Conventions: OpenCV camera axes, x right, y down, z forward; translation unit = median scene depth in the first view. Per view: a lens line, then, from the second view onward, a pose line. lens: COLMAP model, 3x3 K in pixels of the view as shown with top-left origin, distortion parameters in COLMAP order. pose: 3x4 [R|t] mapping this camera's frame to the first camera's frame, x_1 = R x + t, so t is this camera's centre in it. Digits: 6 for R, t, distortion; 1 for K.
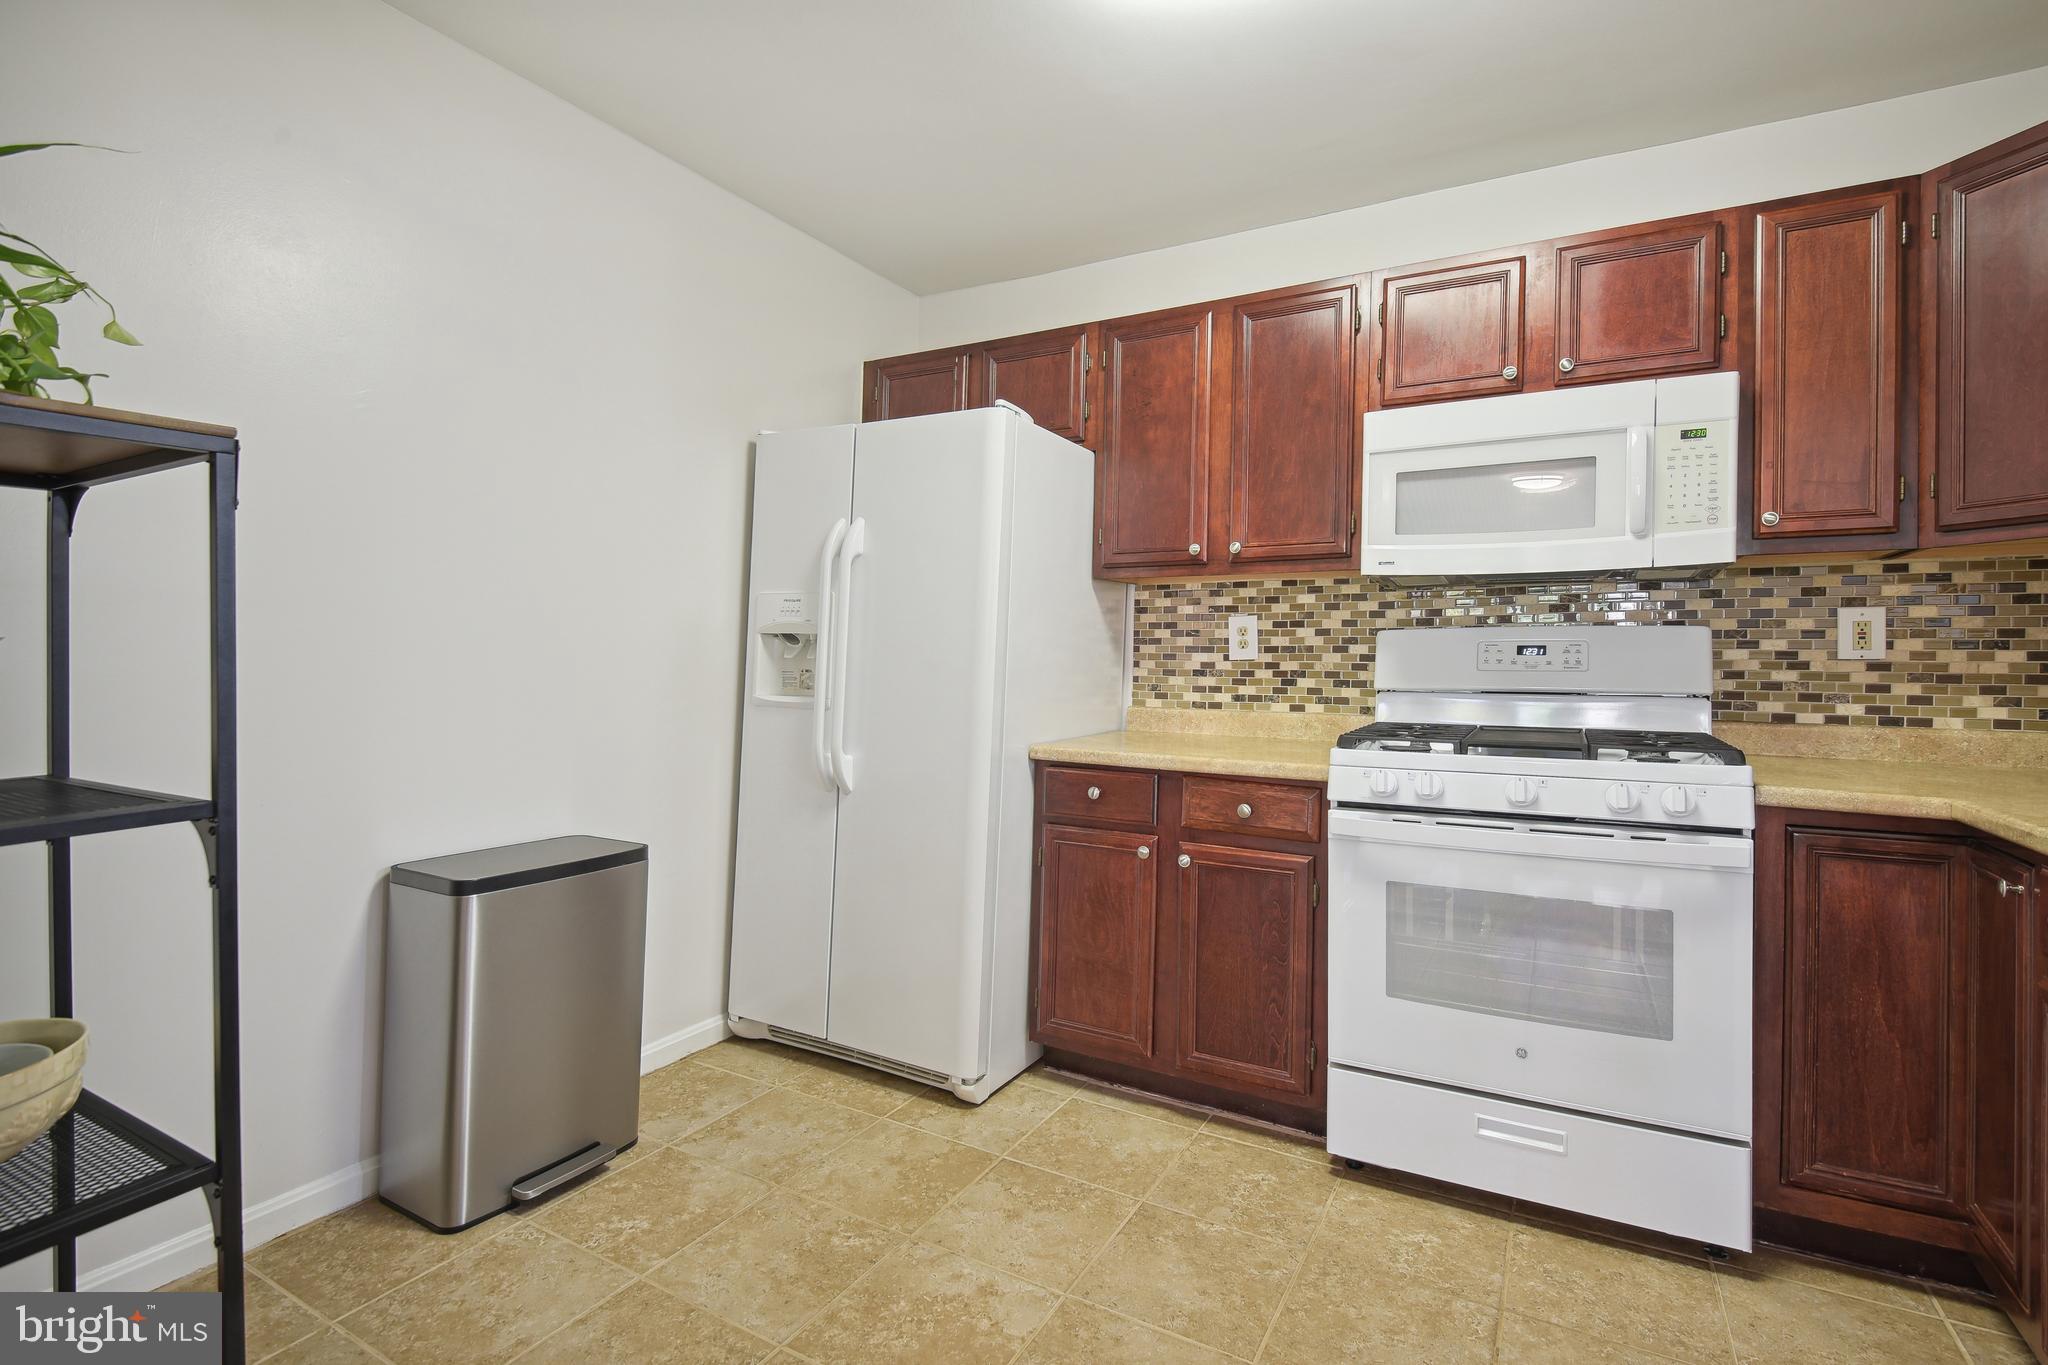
lens RADIAL K [[935.5, 0, 1058.2], [0, 935.5, 653.7], [0, 0, 1]] dist [0.027885, -0.025146]
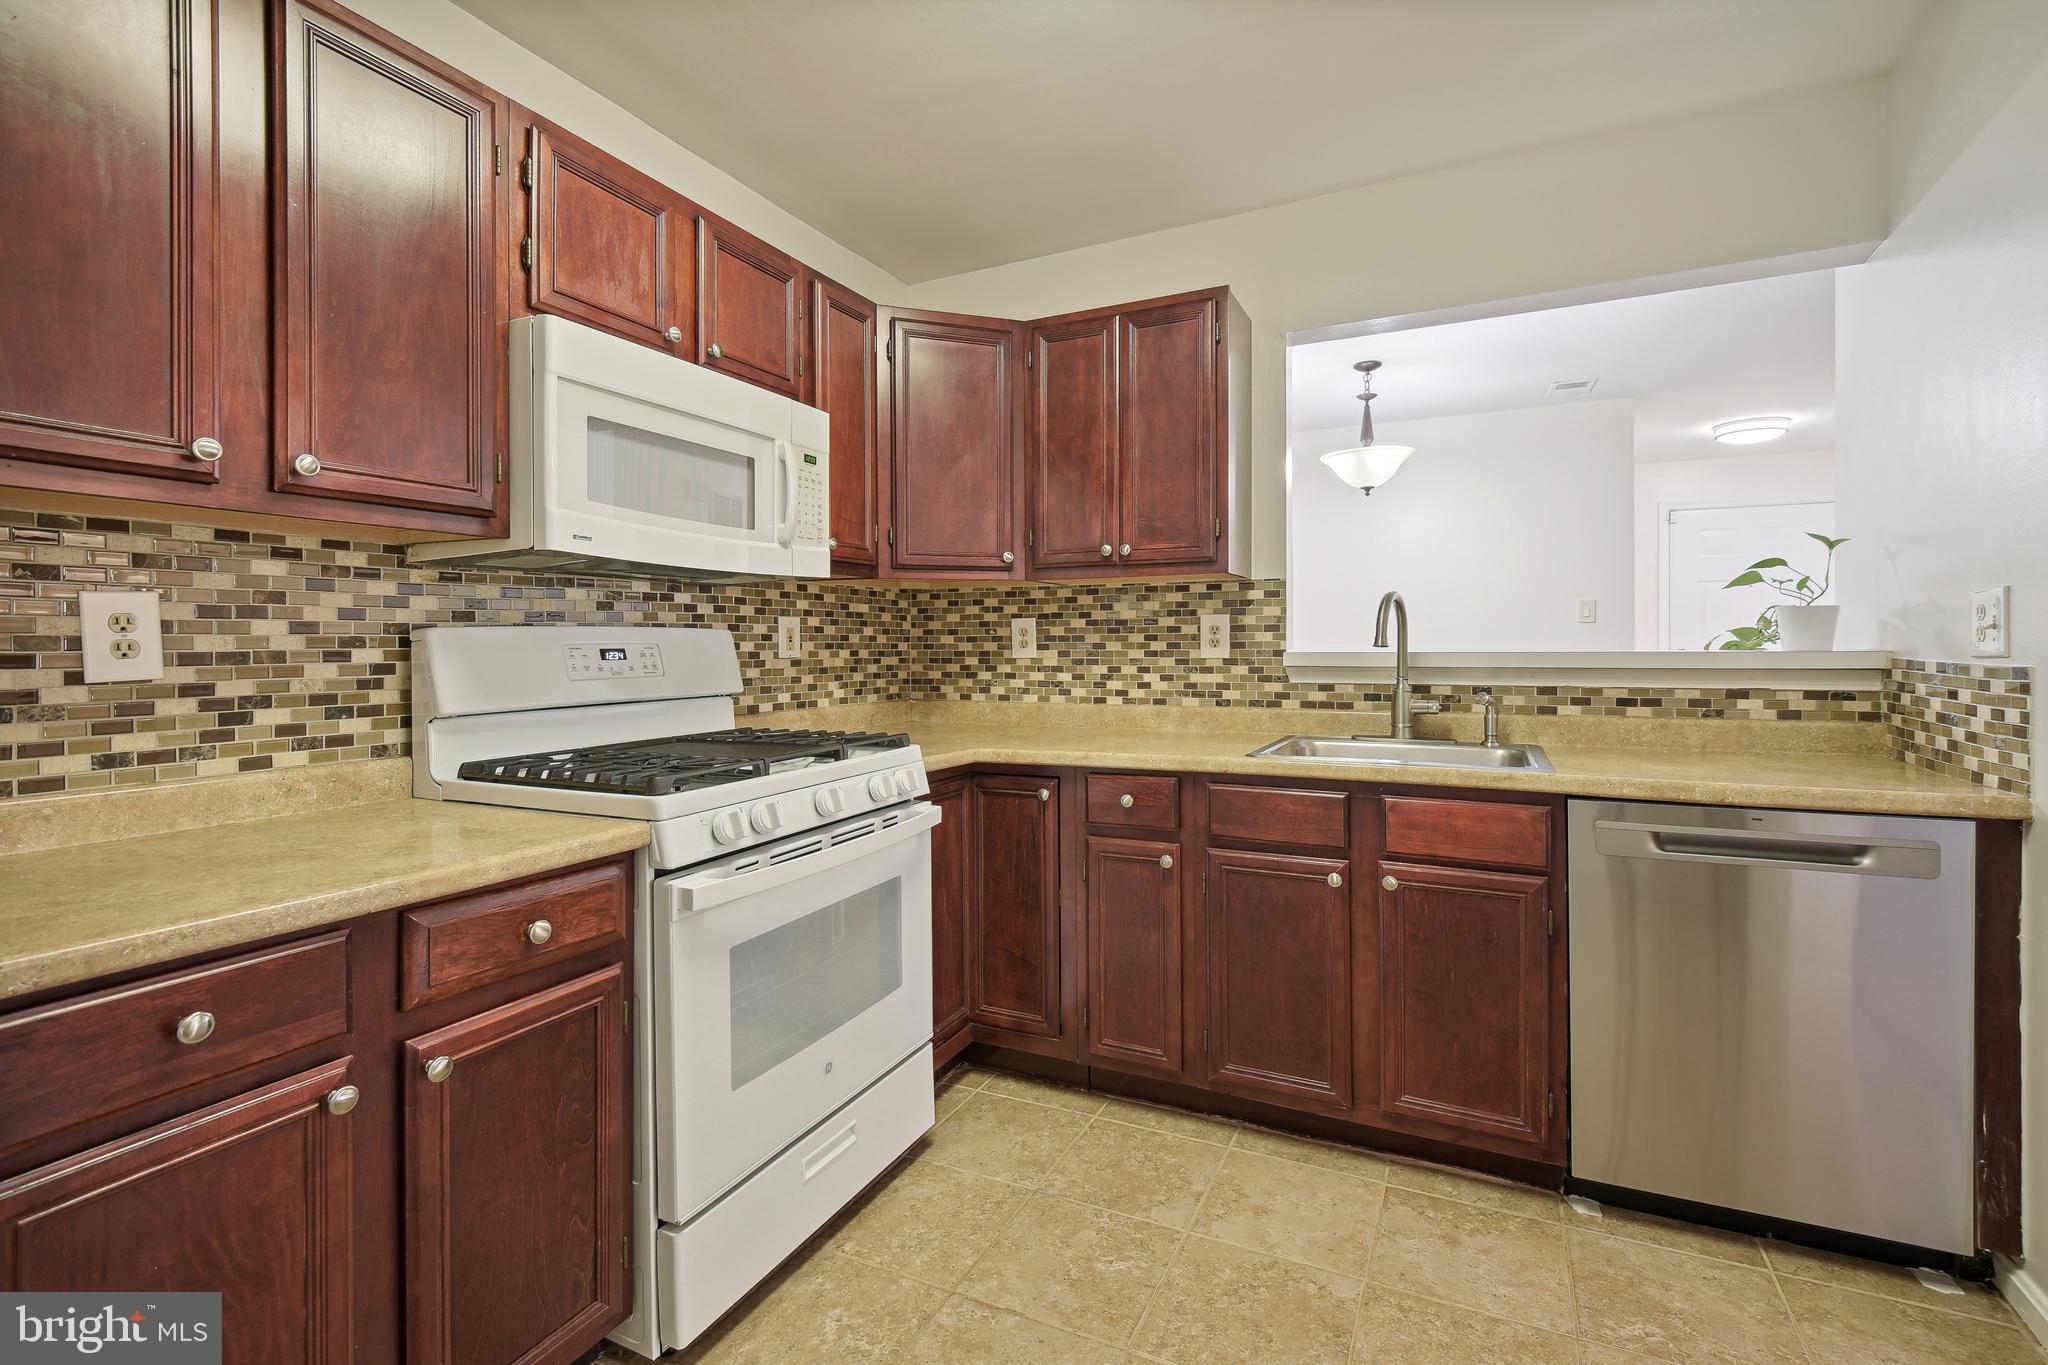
lens RADIAL K [[928.0, 0, 1020.2], [0, 928.0, 642.3], [0, 0, 1]] dist [0.035119, -0.023586]
pose [[-0.040302, -0.000100, 0.999188, -0.327678], [0.009978, 0.999950, 0.000503, -0.009853], [-0.999138, 0.009990, -0.040299, 0.585394]]
